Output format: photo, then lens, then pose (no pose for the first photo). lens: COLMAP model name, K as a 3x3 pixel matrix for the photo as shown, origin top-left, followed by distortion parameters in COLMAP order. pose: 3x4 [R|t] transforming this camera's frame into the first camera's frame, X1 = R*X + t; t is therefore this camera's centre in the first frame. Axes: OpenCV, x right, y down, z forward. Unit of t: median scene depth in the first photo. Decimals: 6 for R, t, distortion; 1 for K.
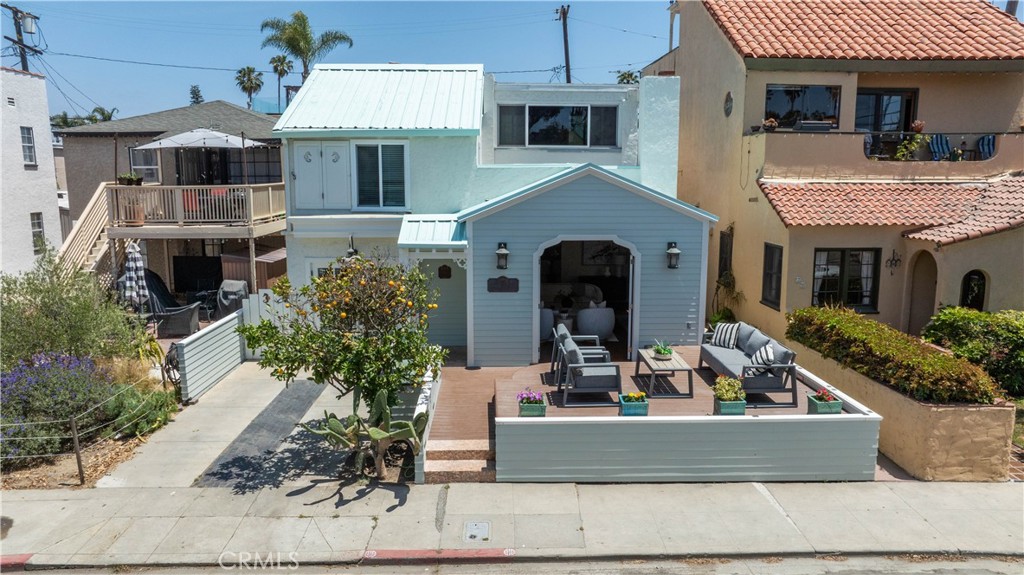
lens RADIAL K [[721.6, 0, 514.7], [0, 721.6, 286.7], [0, 0, 1]] dist [-0.025071, 0.021519]
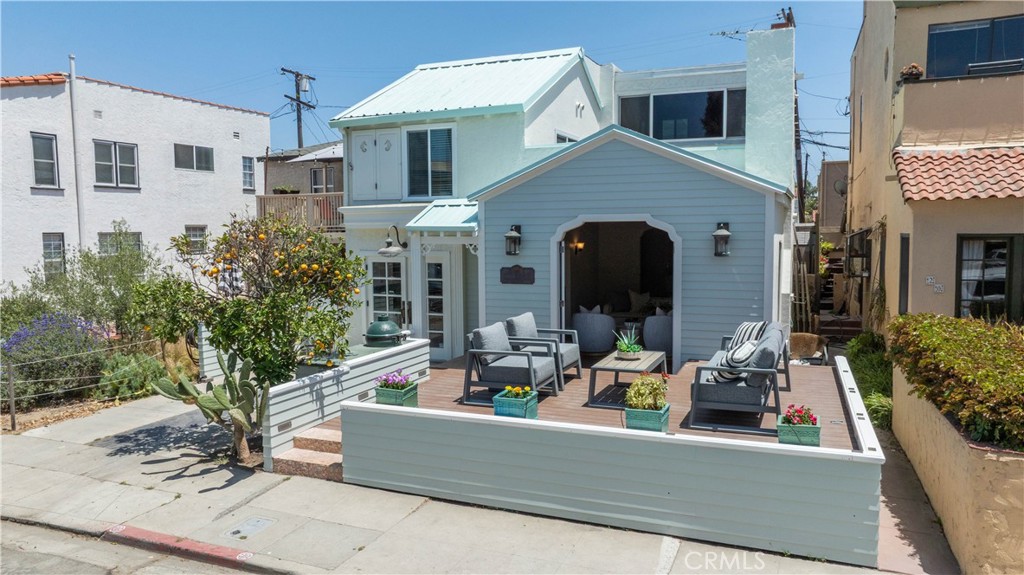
lens RADIAL K [[721.6, 0, 513.3], [0, 721.6, 286.8], [0, 0, 1]] dist [-0.025071, 0.021519]
pose [[0.913238, 0.025068, -0.406655, 0.319318], [-0.057171, 0.996115, -0.066987, 0.066669], [0.403396, 0.084424, 0.911122, 0.224381]]
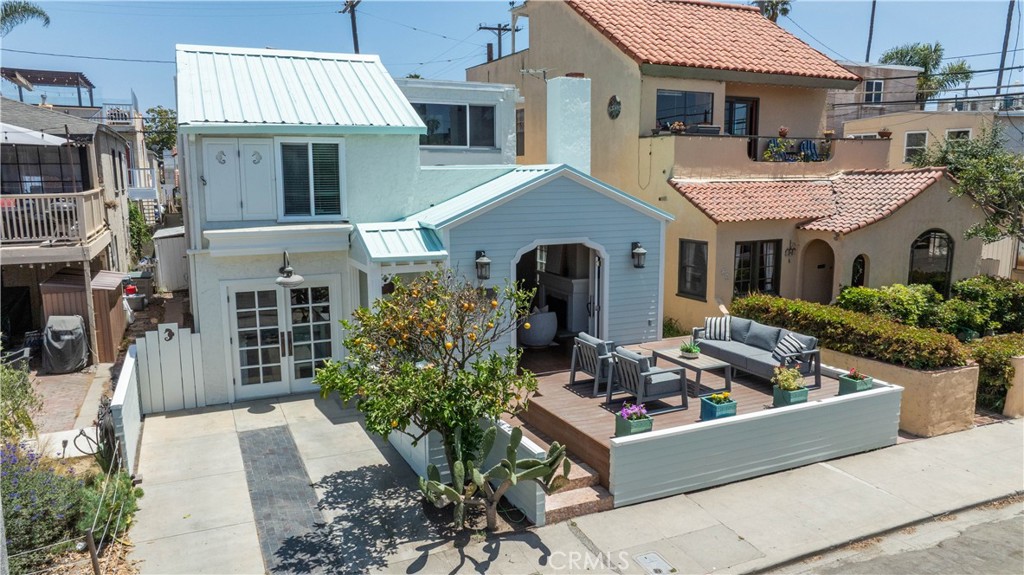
lens RADIAL K [[721.6, 0, 513.4], [0, 721.6, 287.6], [0, 0, 1]] dist [-0.025071, 0.021519]
pose [[0.917187, -0.068420, 0.392538, -0.334813], [0.068086, 0.997570, 0.014792, -0.024192], [-0.392597, 0.013160, 0.919617, 0.131947]]
